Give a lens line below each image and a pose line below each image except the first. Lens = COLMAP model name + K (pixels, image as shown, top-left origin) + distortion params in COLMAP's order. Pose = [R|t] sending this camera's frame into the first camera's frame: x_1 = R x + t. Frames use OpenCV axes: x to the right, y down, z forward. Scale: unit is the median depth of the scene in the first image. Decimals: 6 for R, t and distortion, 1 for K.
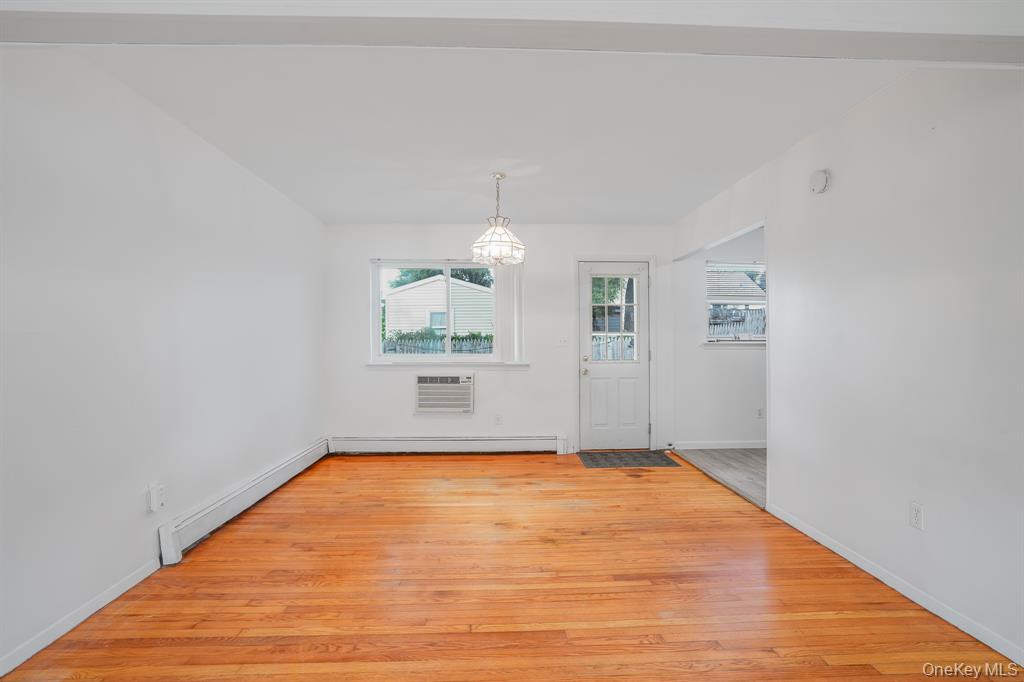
lens RADIAL K [[480.7, 0, 513.5], [0, 480.7, 343.5], [0, 0, 1]] dist [-0.055392, 0.022311]
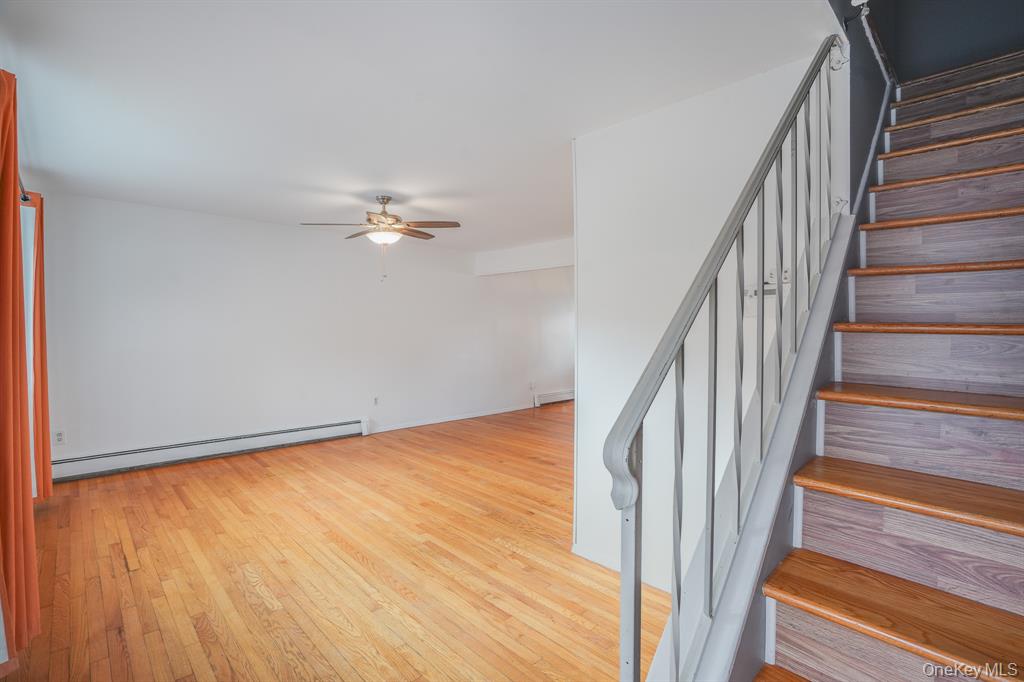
lens RADIAL K [[471.4, 0, 505.4], [0, 471.4, 329.8], [0, 0, 1]] dist [-0.053487, 0.019739]
pose [[0.653813, 0.004827, -0.756641, 0.767270], [-0.005194, 0.999985, 0.001892, -0.024401], [0.756639, 0.002693, 0.653828, -0.620612]]
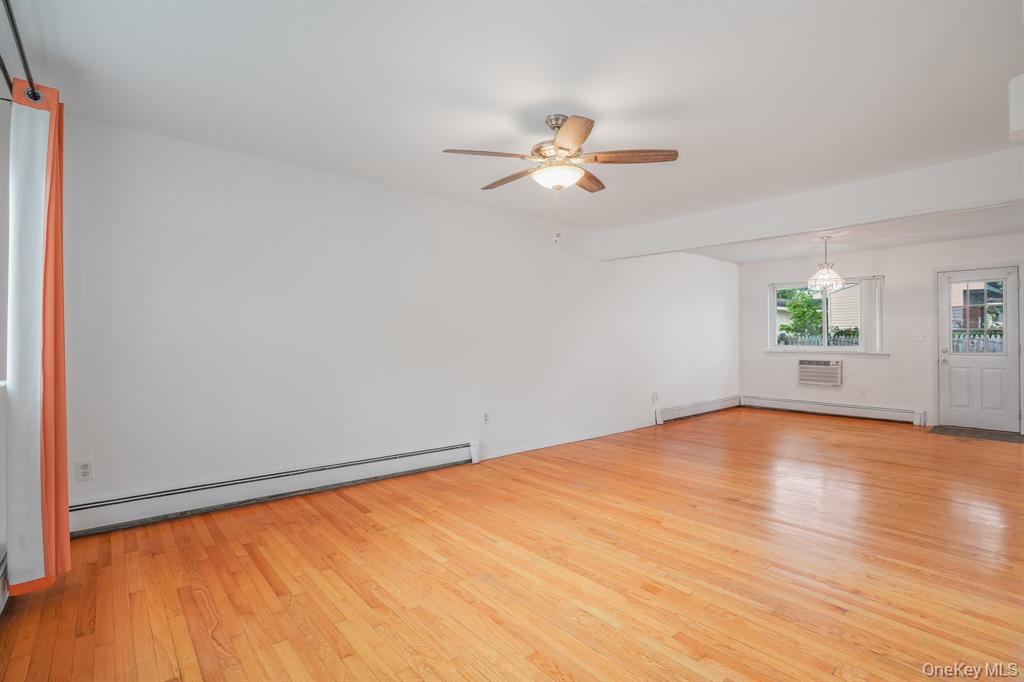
lens RADIAL K [[485.3, 0, 515.3], [0, 485.3, 331.9], [0, 0, 1]] dist [-0.056029, 0.020629]
pose [[0.617710, -0.007341, -0.786372, 0.430659], [-0.005213, 0.999896, -0.013429, 0.005434], [0.786389, 0.012395, 0.617608, -0.632149]]
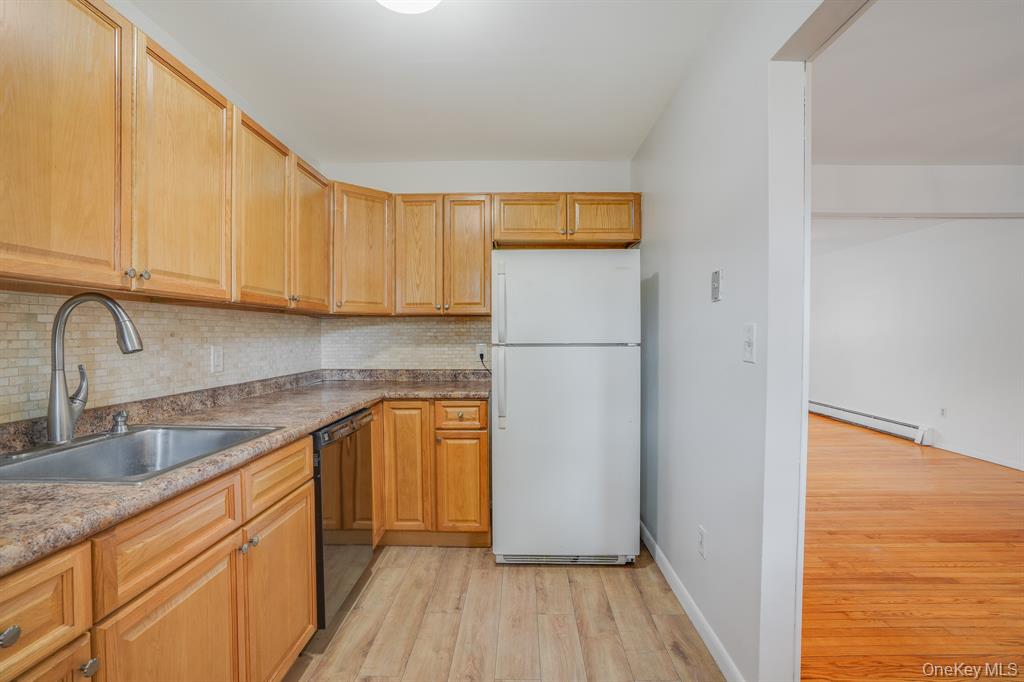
lens RADIAL K [[477.1, 0, 514.1], [0, 477.1, 348.4], [0, 0, 1]] dist [-0.061607, 0.022381]
pose [[-0.998502, 0.006805, 0.054288, 0.526008], [0.008416, 0.999529, 0.029511, -0.015576], [-0.054062, 0.029923, -0.998089, 0.968325]]
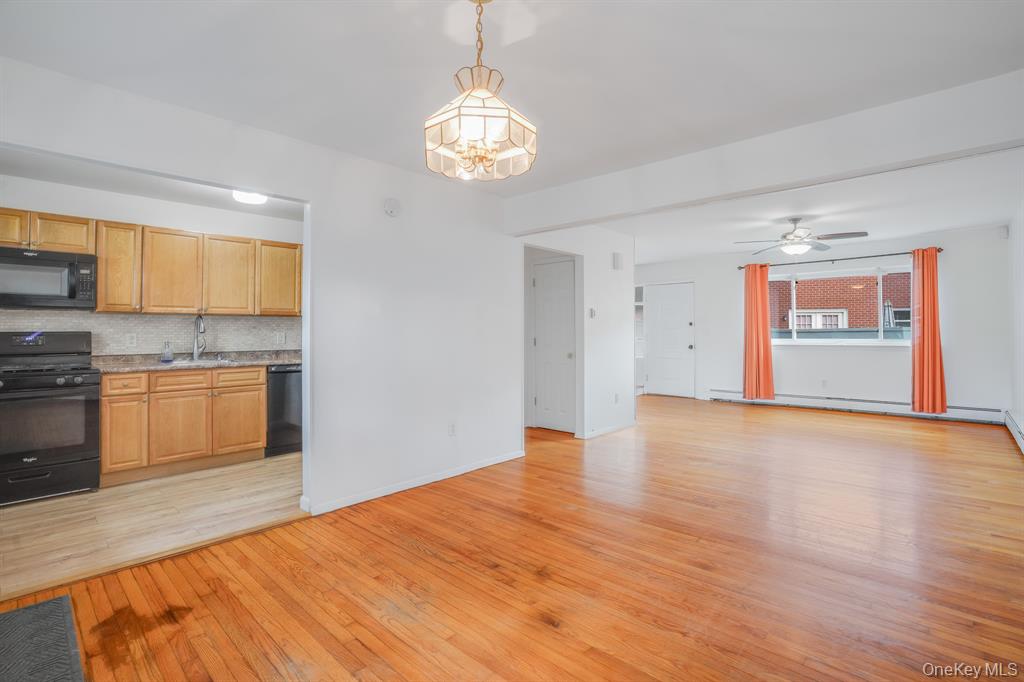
lens RADIAL K [[485.3, 0, 515.3], [0, 485.3, 331.9], [0, 0, 1]] dist [-0.056029, 0.020629]
pose [[-0.709564, 0.008794, 0.704586, -0.276749], [0.011008, 0.999938, -0.001394, -0.001392], [-0.704555, 0.006767, -0.709617, 0.935472]]
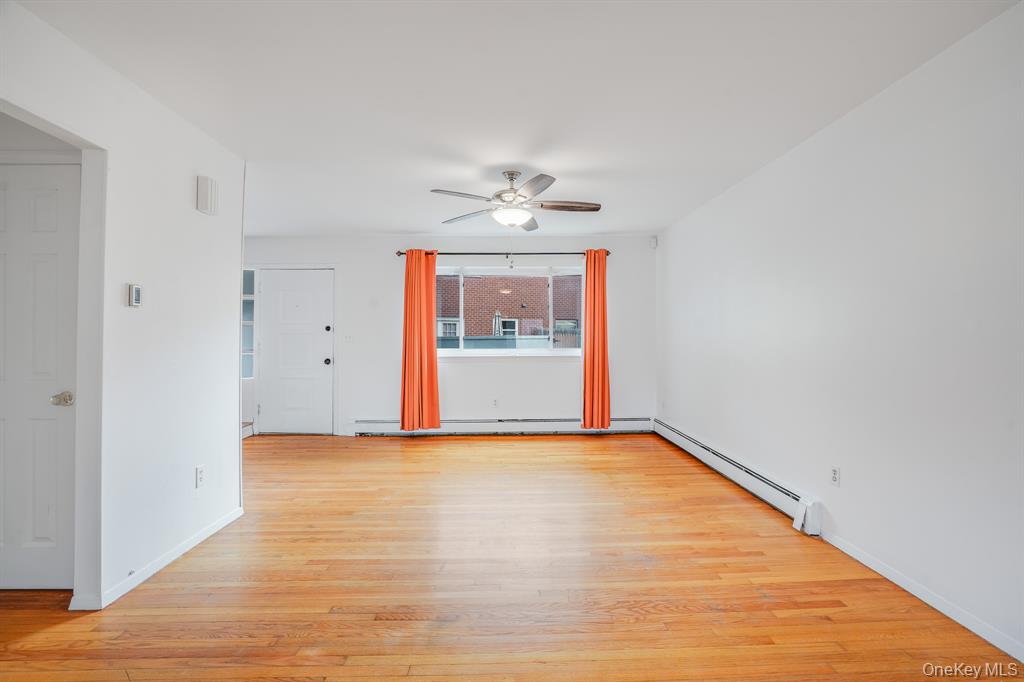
lens RADIAL K [[478.6, 0, 513.6], [0, 478.6, 330.6], [0, 0, 1]] dist [-0.052856, 0.021832]
pose [[-0.999955, 0.006875, 0.006557, 0.012659], [0.006787, 0.999888, -0.013374, -0.001253], [-0.006648, -0.013328, -0.999889, 0.464904]]
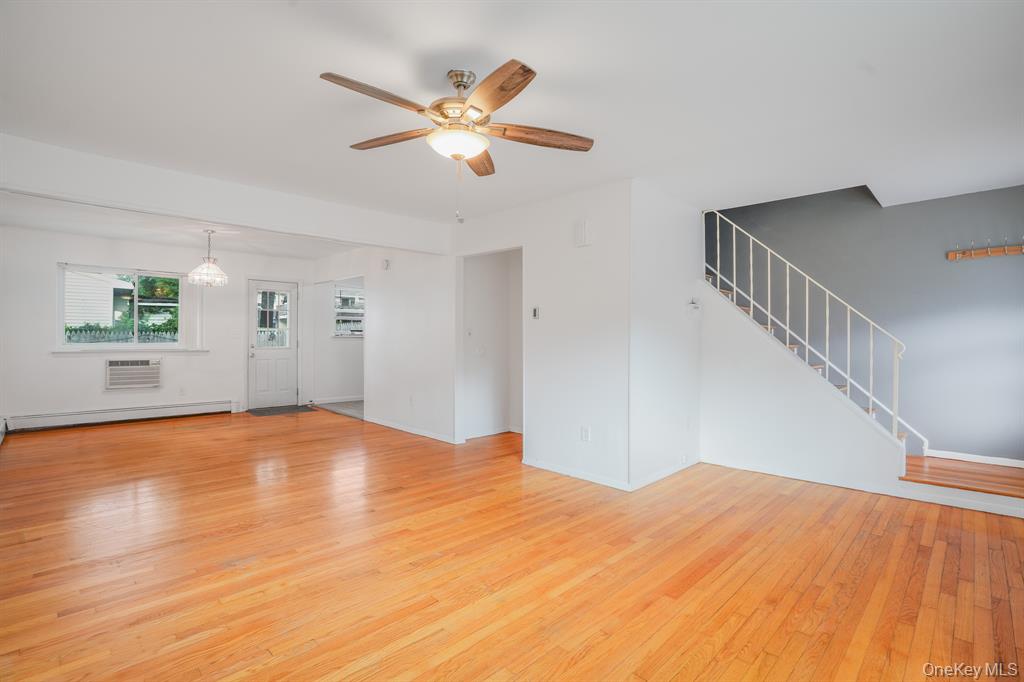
lens RADIAL K [[485.3, 0, 515.3], [0, 485.3, 331.9], [0, 0, 1]] dist [-0.056029, 0.020629]
pose [[0.737786, 0.013779, 0.674894, -0.248882], [-0.005537, 0.999882, -0.014362, 0.005195], [-0.675012, 0.006859, 0.737775, -0.628875]]
